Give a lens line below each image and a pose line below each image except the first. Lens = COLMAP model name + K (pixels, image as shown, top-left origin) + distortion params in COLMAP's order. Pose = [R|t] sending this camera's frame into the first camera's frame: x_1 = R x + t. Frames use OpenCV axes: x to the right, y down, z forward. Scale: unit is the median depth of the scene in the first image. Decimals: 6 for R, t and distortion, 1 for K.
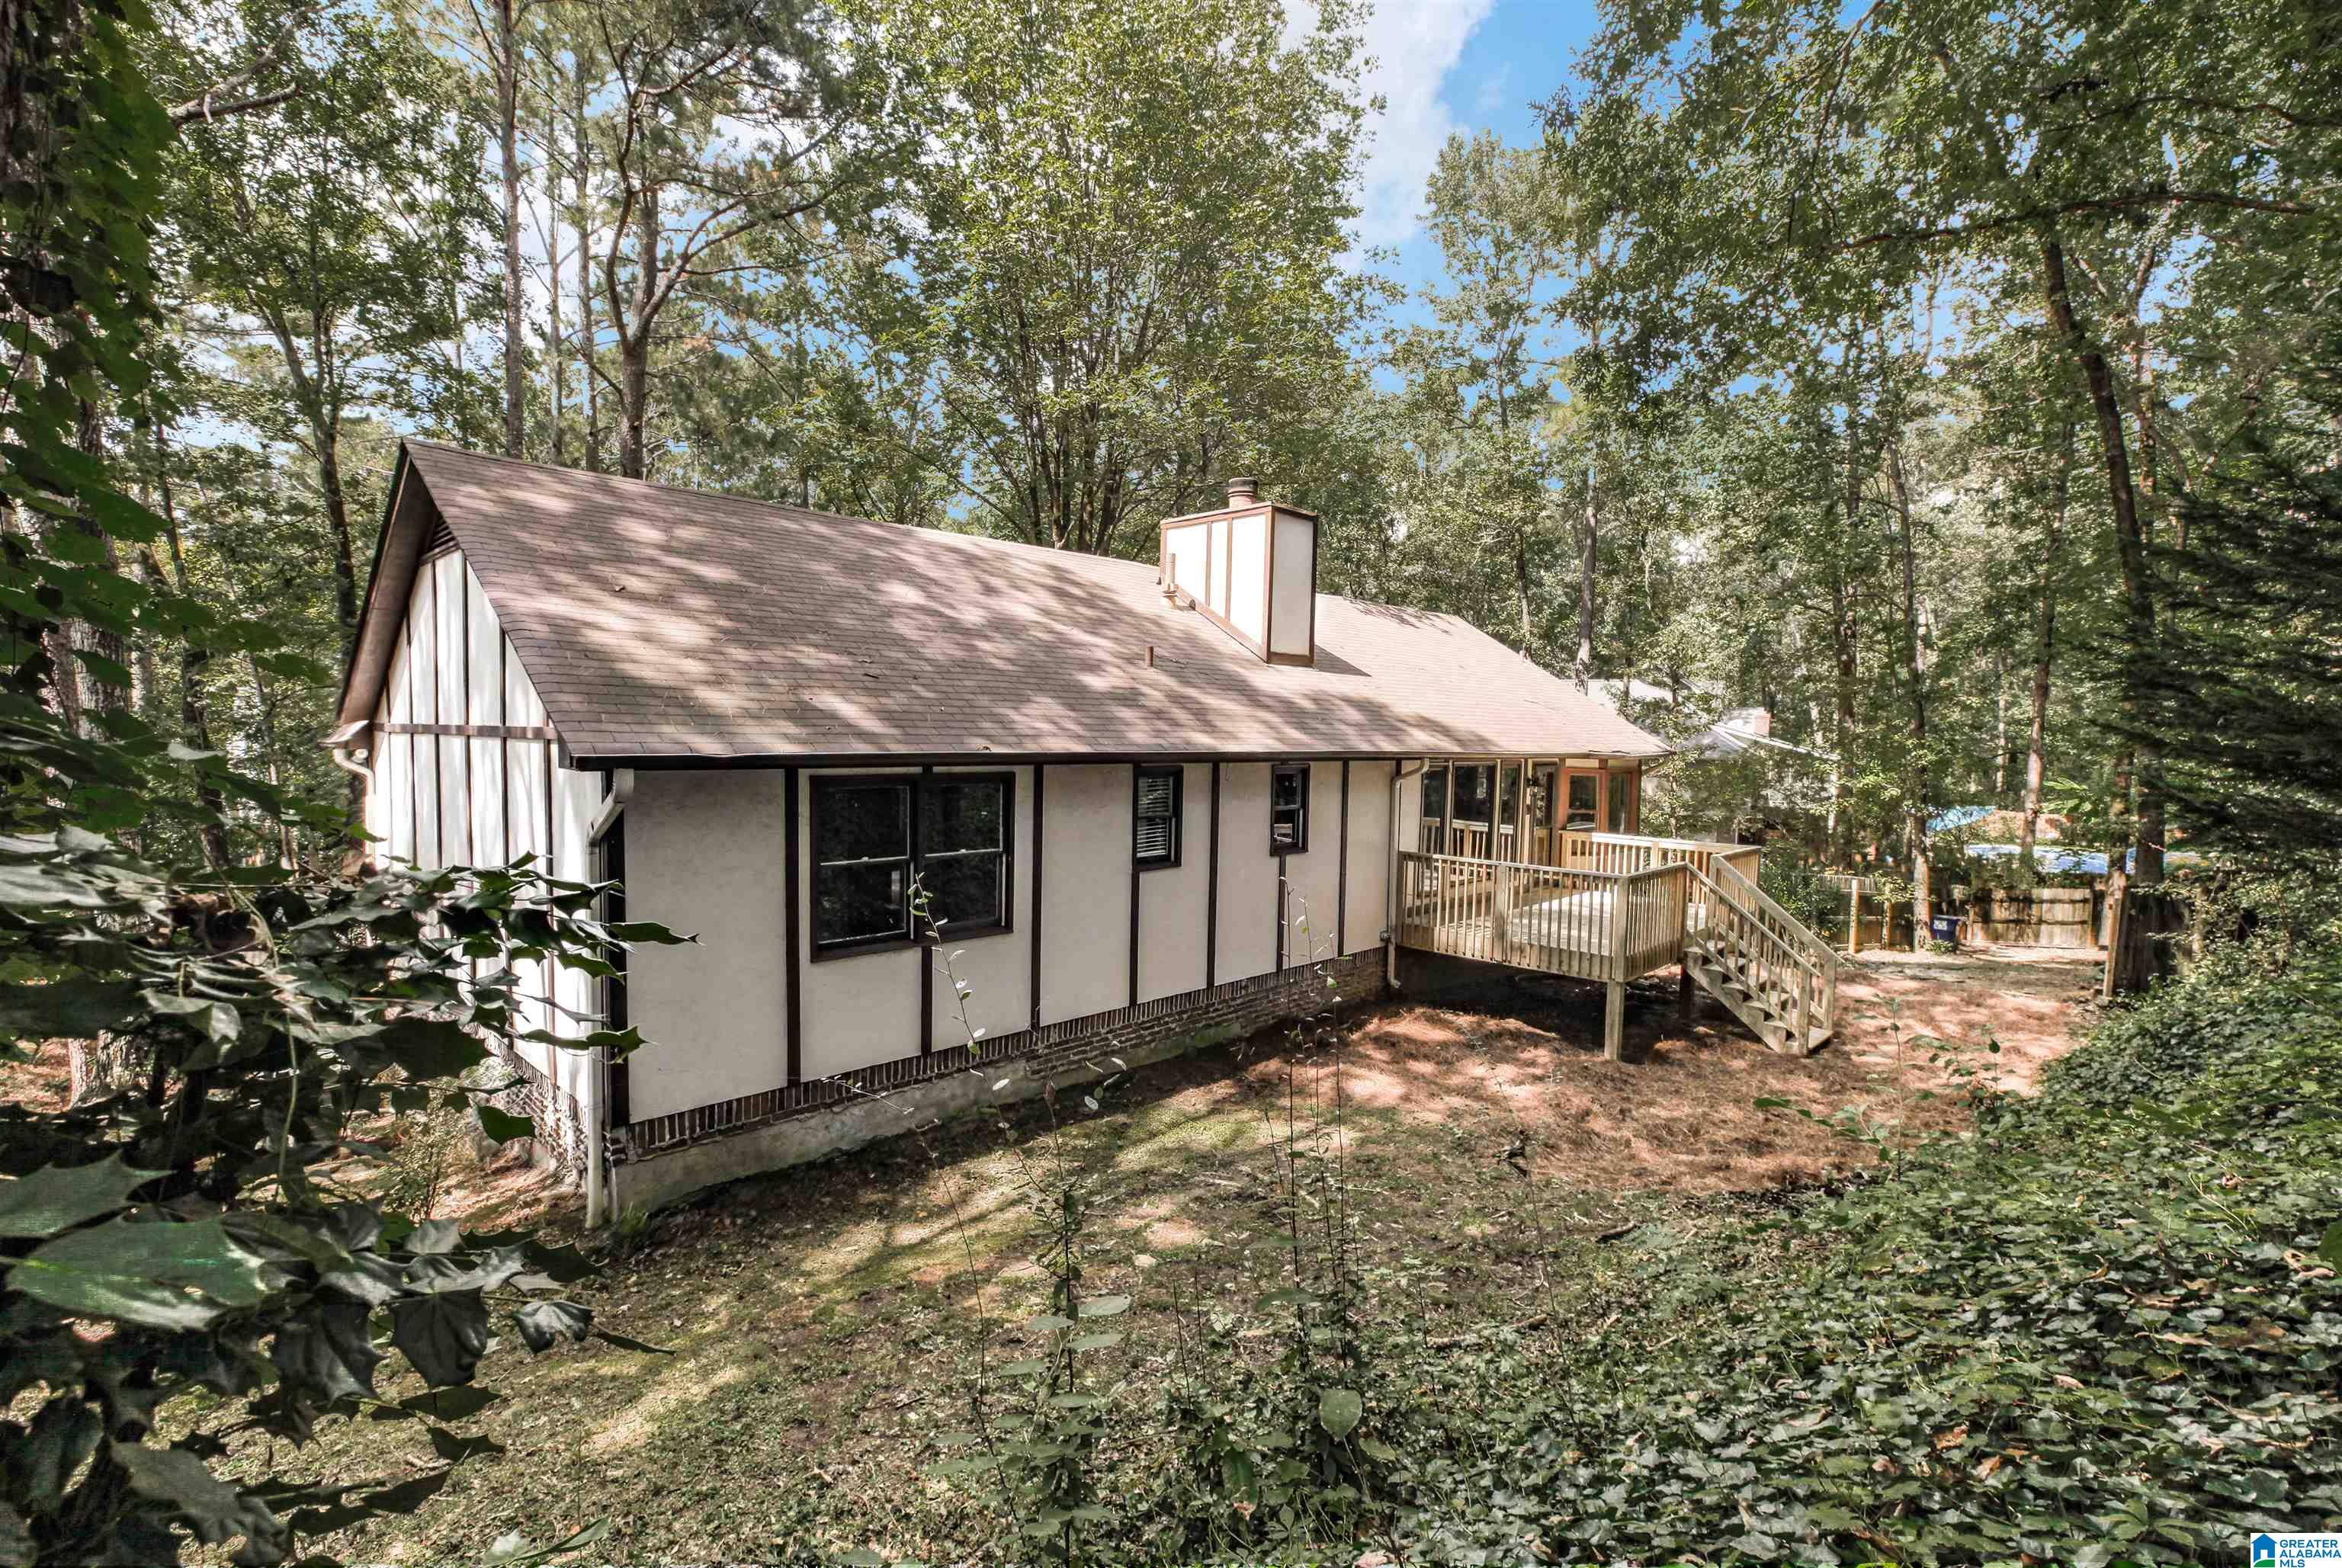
lens RADIAL K [[1089.0, 0, 1171.0], [0, 1089.0, 784.0], [0, 0, 1]] dist [-0.019953, 0.016661]
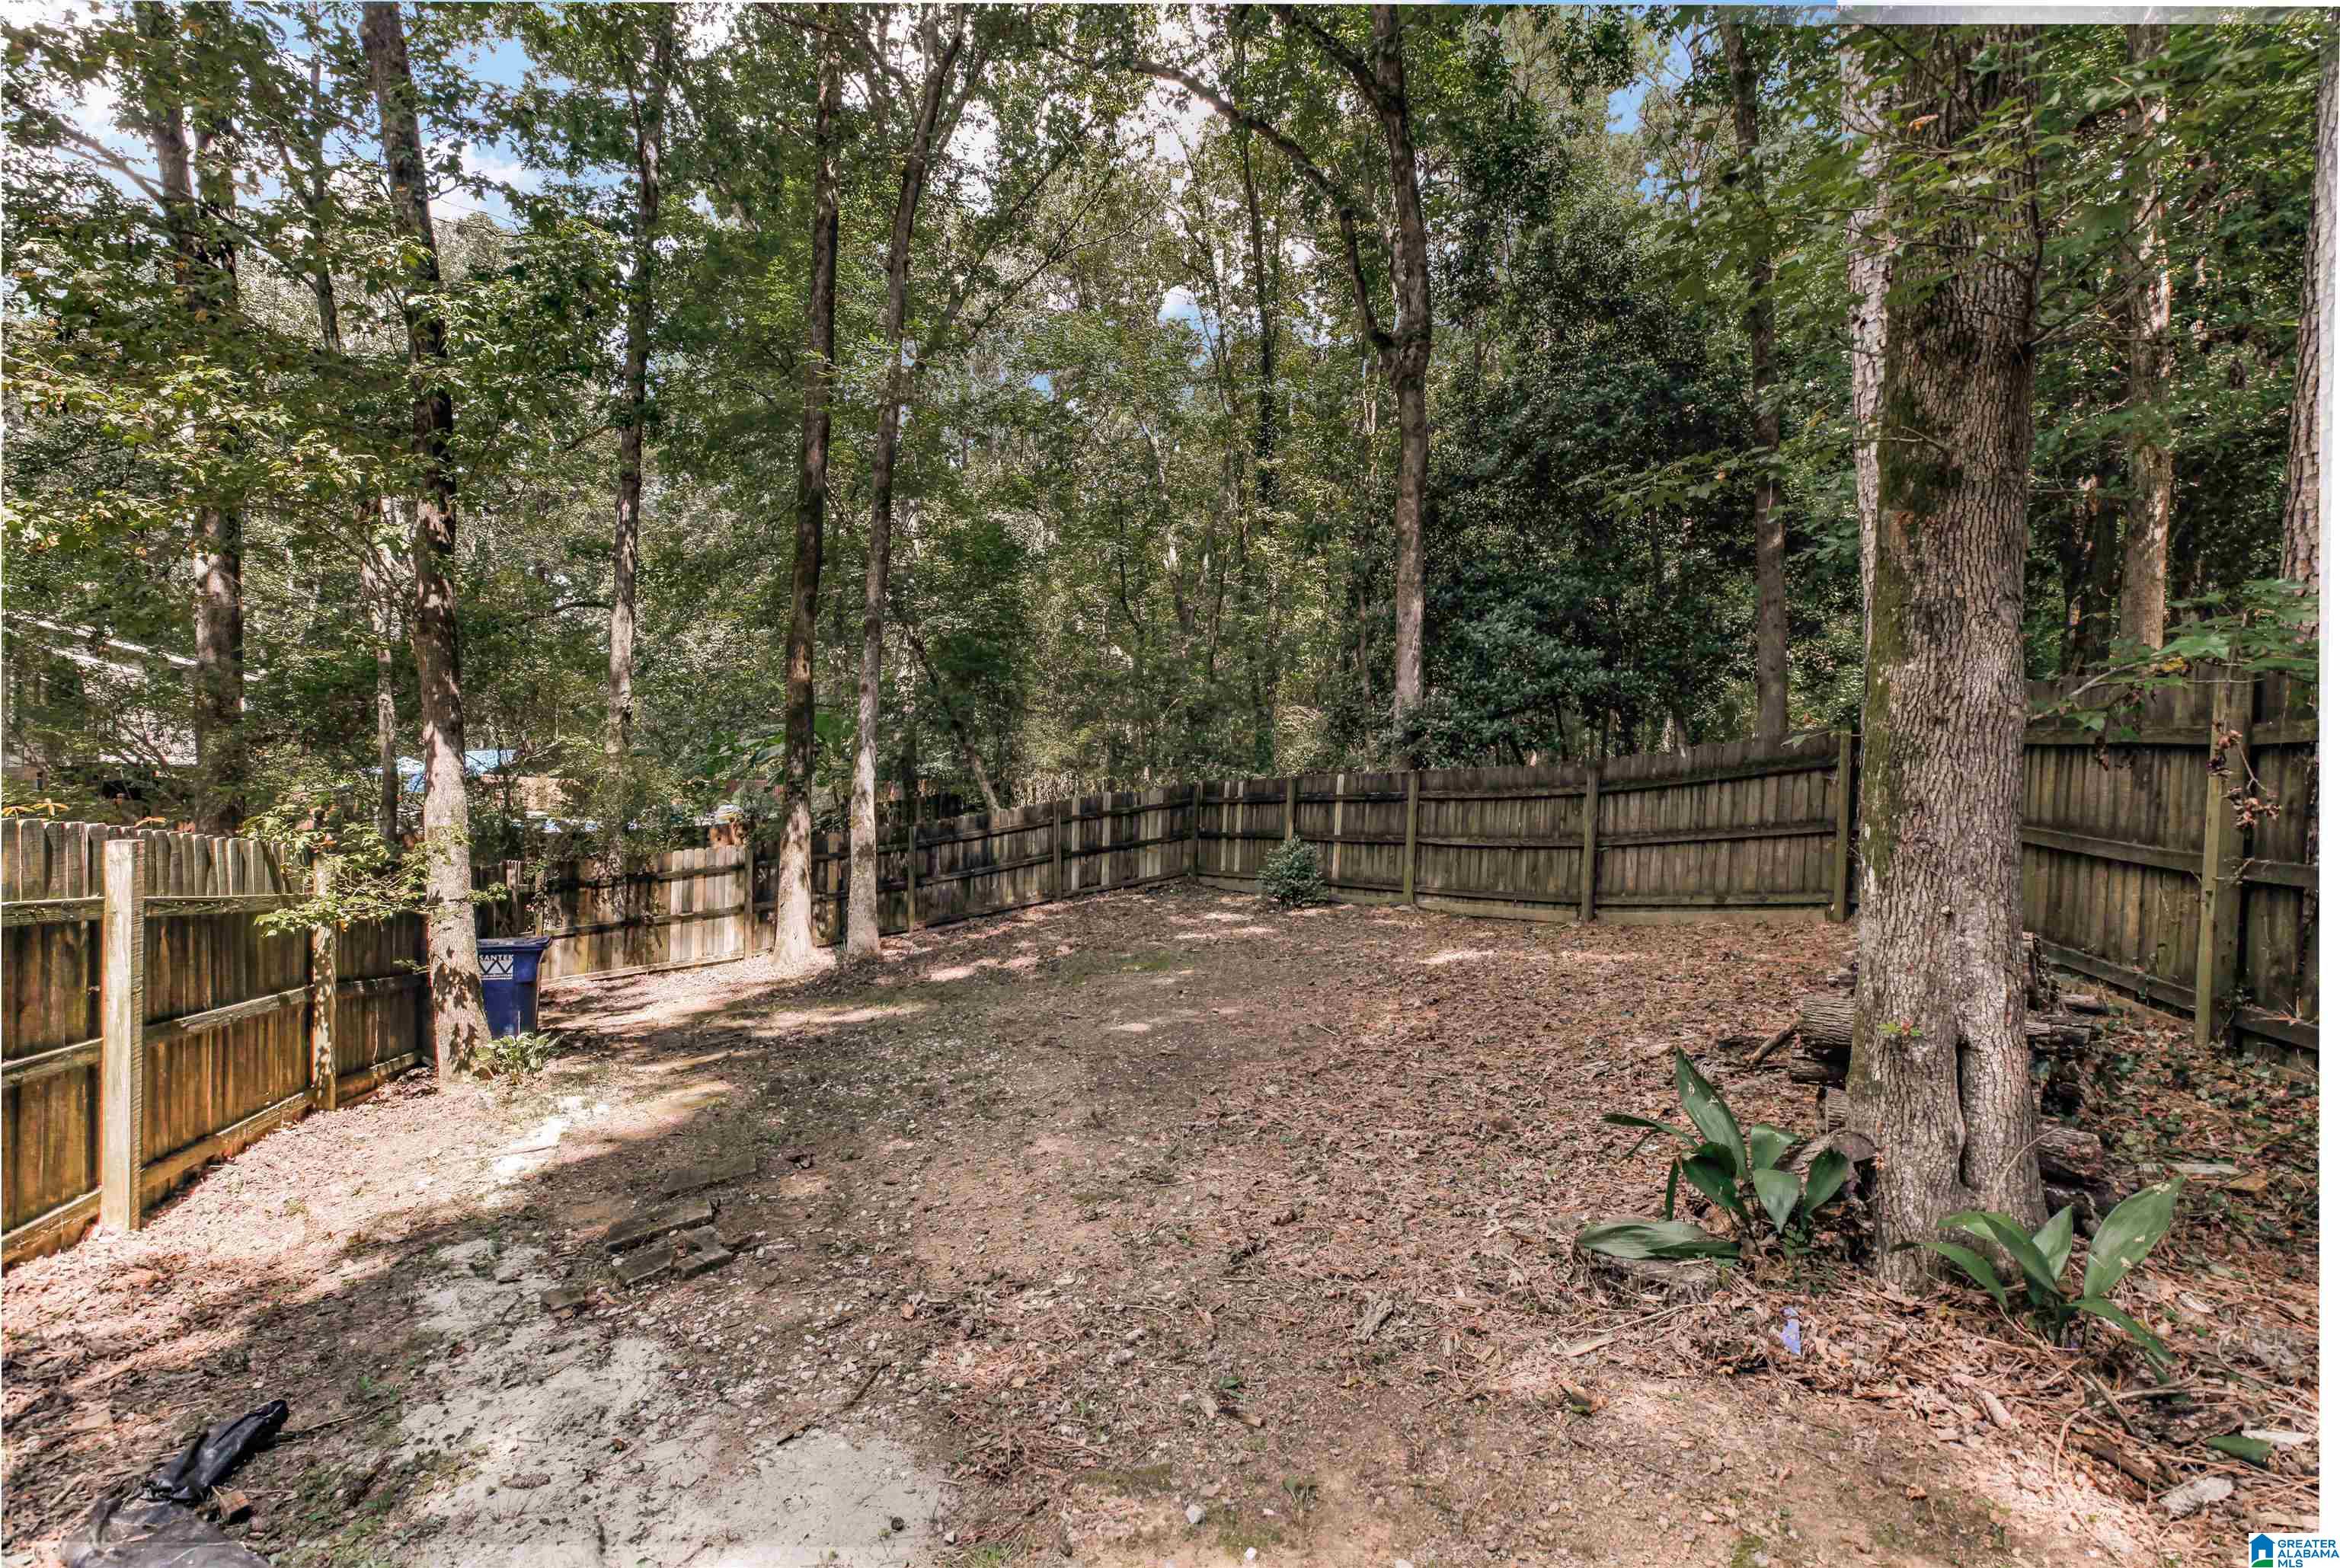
lens RADIAL K [[1088.0, 0, 1170.0], [0, 1088.0, 784.0], [0, 0, 1]] dist [-0.019953, 0.016661]
pose [[0.363626, -0.028681, 0.931103, 0.491944], [0.033760, 0.999275, 0.017596, 0.076854], [-0.930933, 0.025036, 0.364331, 0.711528]]
